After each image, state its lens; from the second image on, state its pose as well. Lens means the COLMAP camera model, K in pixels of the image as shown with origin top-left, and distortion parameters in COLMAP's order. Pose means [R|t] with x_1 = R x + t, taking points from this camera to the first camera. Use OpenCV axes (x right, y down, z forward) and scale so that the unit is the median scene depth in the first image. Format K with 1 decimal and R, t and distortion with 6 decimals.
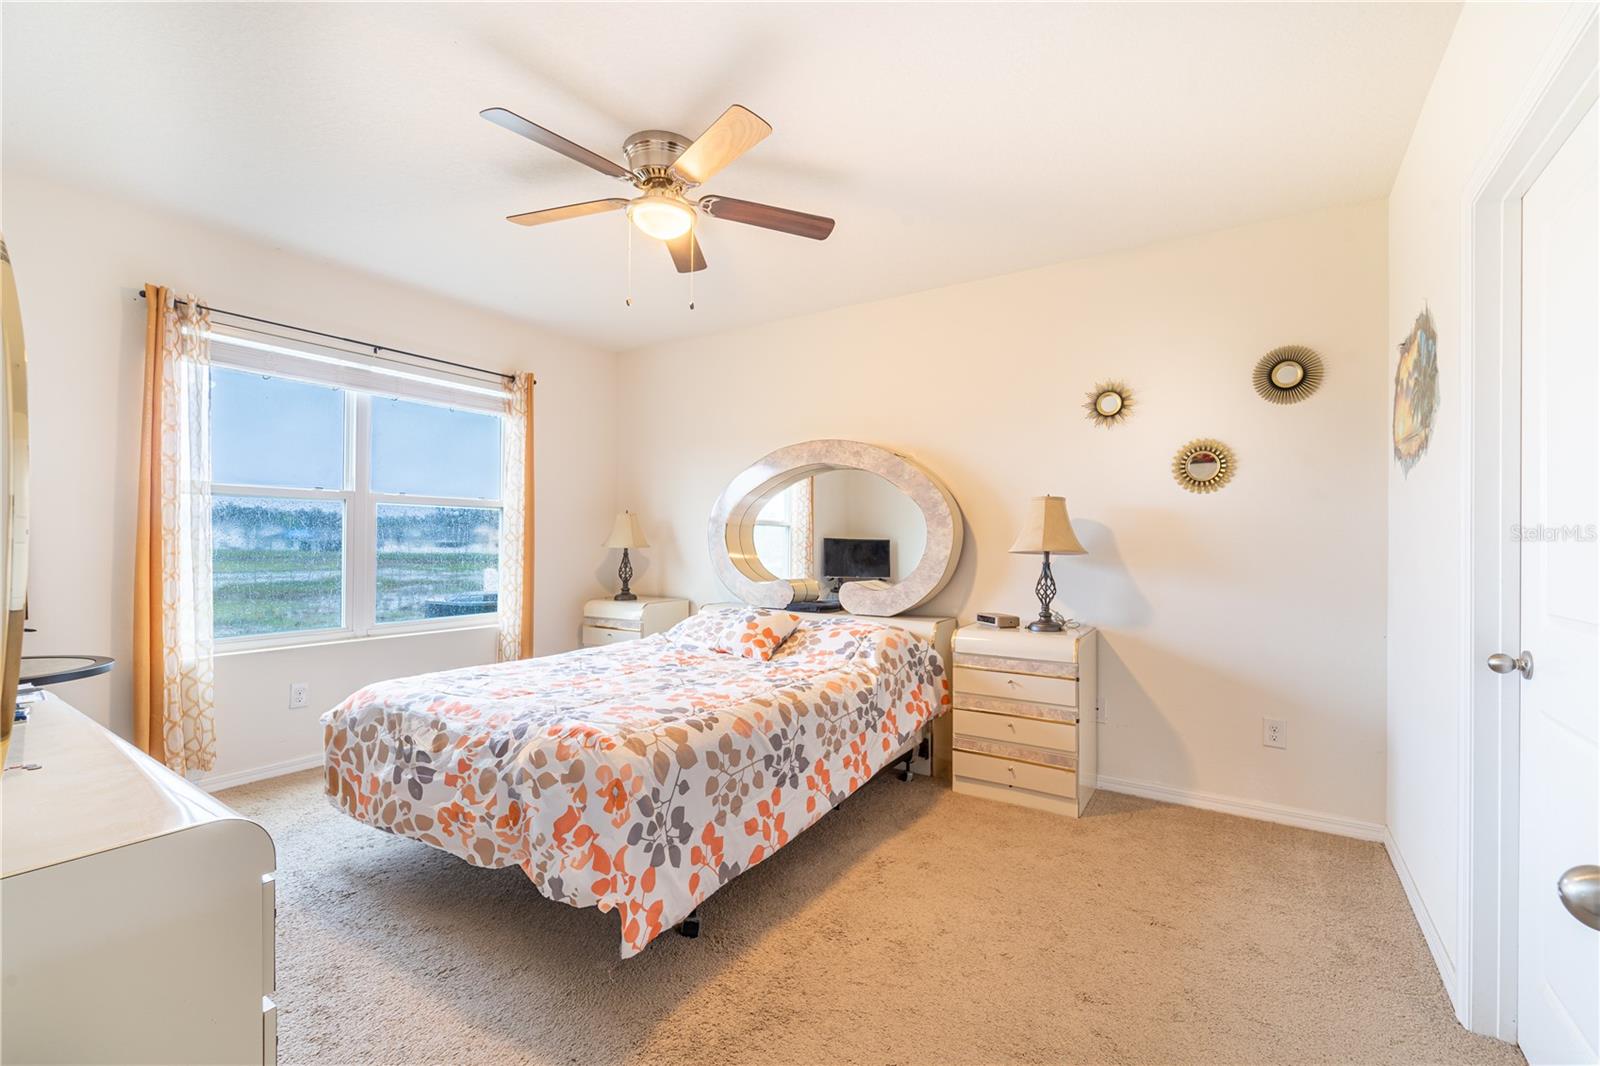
lens RADIAL K [[644.8, 0, 807.6], [0, 644.8, 531.3], [0, 0, 1]] dist [0.000028, -0.000501]
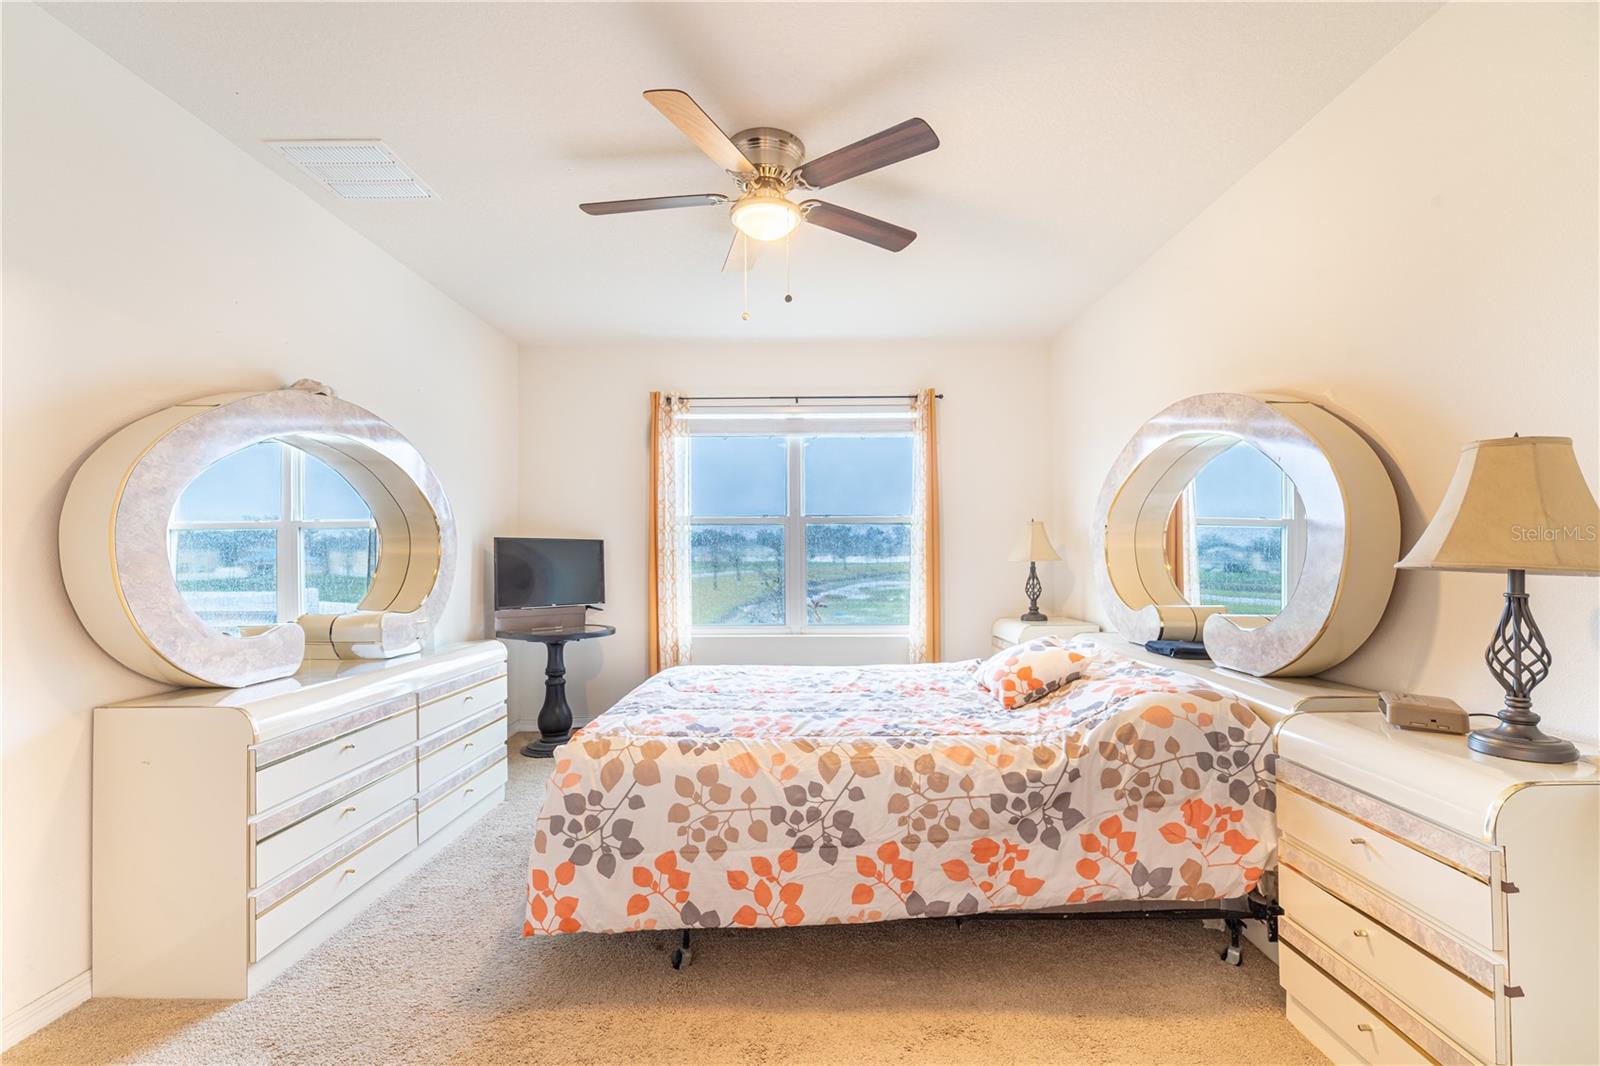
lens RADIAL K [[662.2, 0, 804.1], [0, 662.2, 538.0], [0, 0, 1]] dist [-0.000387, -0.000572]
pose [[0.569069, -0.030175, -0.821736, 0.605952], [0.020879, 0.999535, -0.022245, 0.015257], [0.822025, -0.004498, 0.569434, 0.481264]]
